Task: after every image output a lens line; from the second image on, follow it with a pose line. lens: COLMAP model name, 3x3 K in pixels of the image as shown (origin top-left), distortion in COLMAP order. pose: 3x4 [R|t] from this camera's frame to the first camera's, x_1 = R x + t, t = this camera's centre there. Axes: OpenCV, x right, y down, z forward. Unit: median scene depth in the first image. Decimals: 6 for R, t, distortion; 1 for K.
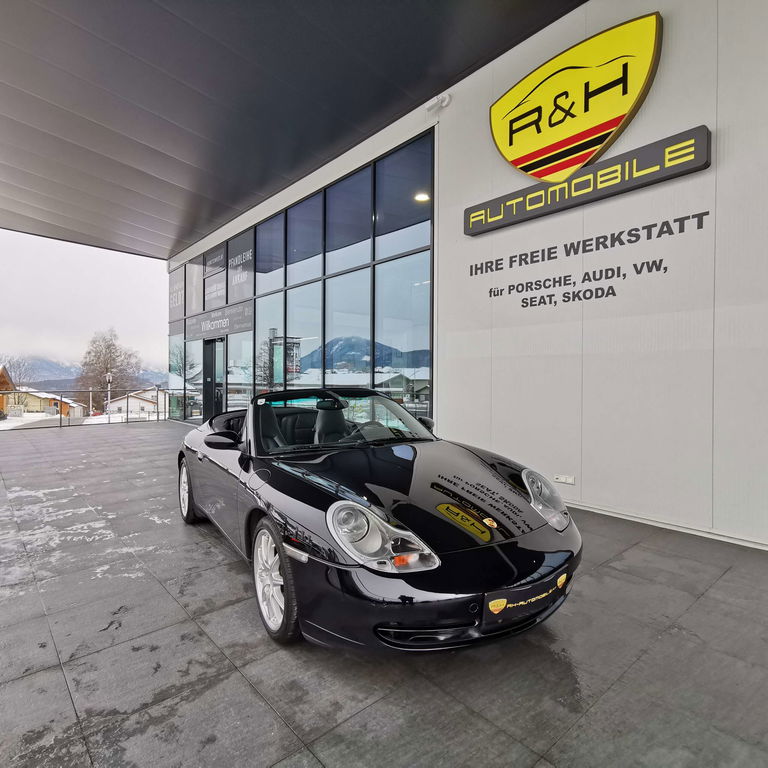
lens RADIAL K [[469.9, 0, 384.0], [0, 469.9, 384.0], [0, 0, 1]] dist [-0.006677, 0.029397]
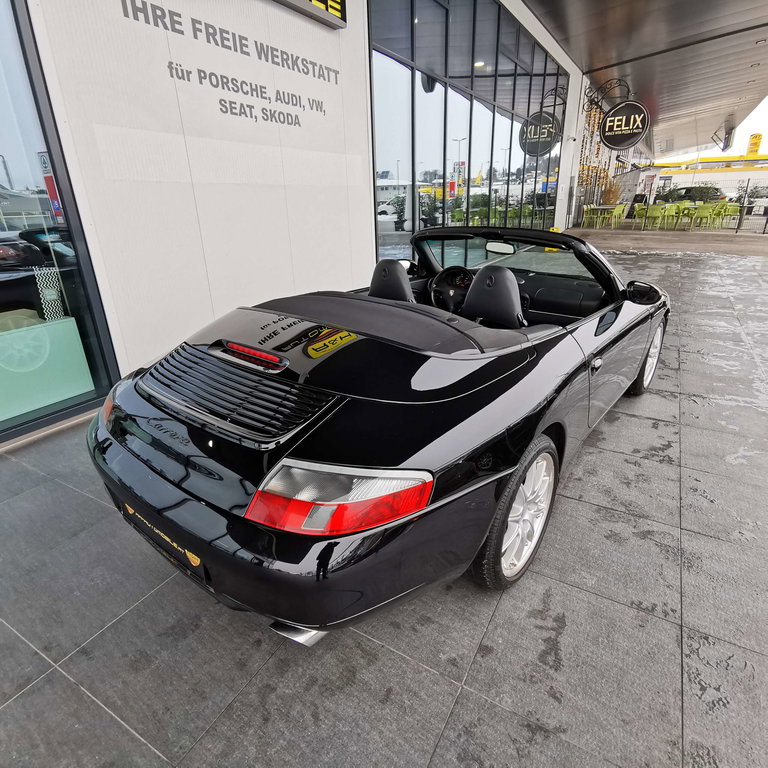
lens RADIAL K [[464.8, 0, 384.0], [0, 464.8, 384.0], [0, 0, 1]] dist [0.042633, -0.020786]
pose [[-0.321144, -0.345194, 0.881877, -0.654774], [0.031540, 0.926788, 0.374259, -0.038097], [-0.946505, 0.148006, -0.286745, 1.127072]]
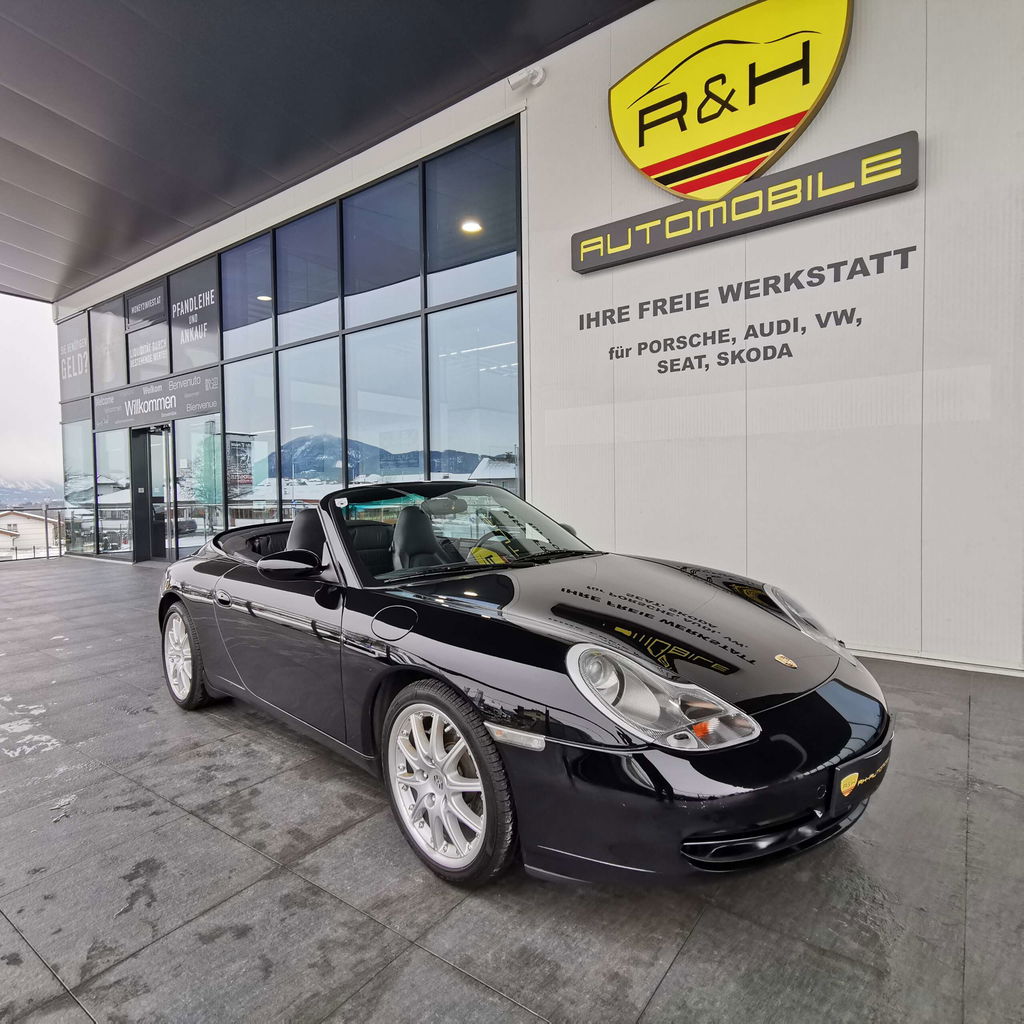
lens RADIAL K [[626.6, 0, 512.0], [0, 626.6, 512.0], [0, 0, 1]] dist [-0.006677, 0.029397]
pose [[0.975946, -0.027011, 0.216335, -0.158394], [0.021830, 0.999416, 0.026306, 0.023840], [-0.216919, -0.020951, 0.975965, 0.102623]]
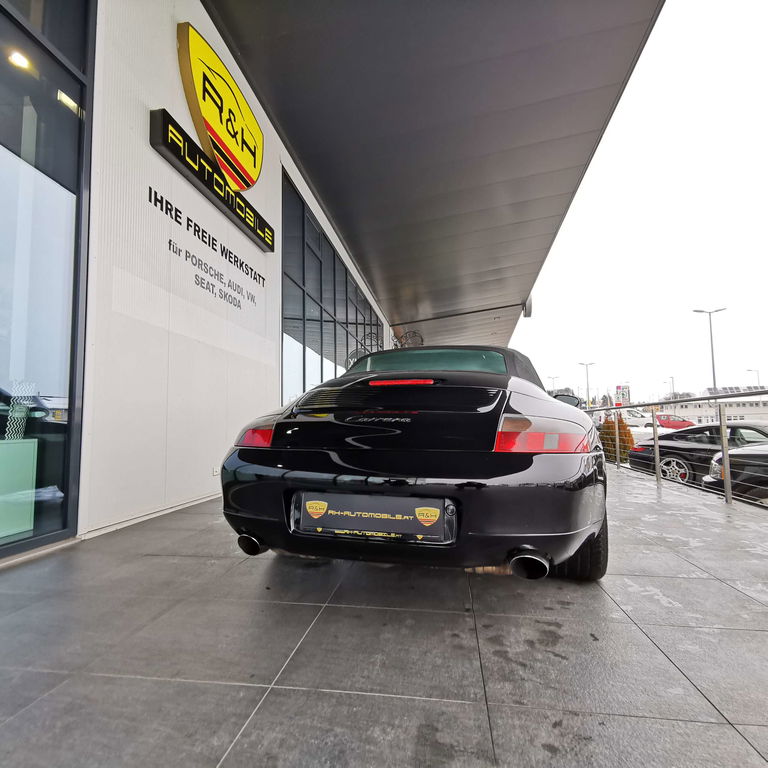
lens RADIAL K [[469.9, 0, 384.0], [0, 469.9, 384.0], [0, 0, 1]] dist [-0.006677, 0.029397]
pose [[-0.660934, 0.069923, 0.747180, -0.625211], [0.018562, 0.996868, -0.076871, 0.104374], [-0.750215, -0.036938, -0.660162, 1.422697]]
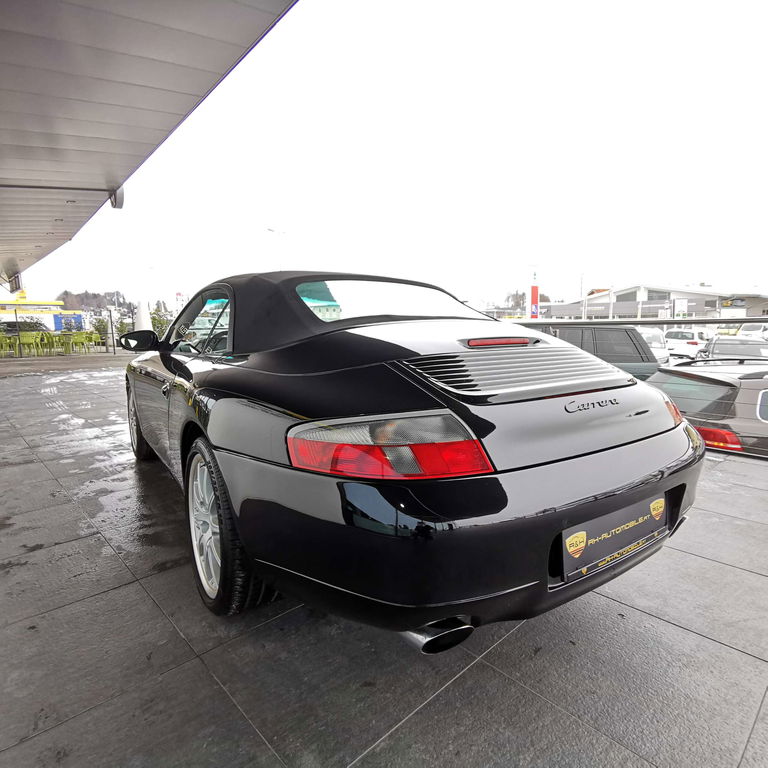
lens RADIAL K [[469.9, 0, 384.0], [0, 469.9, 384.0], [0, 0, 1]] dist [-0.006677, 0.029397]
pose [[-0.999032, 0.025313, -0.035989, -0.205734], [0.019997, 0.989798, 0.141067, 0.049222], [0.039193, 0.140211, -0.989346, 1.451643]]
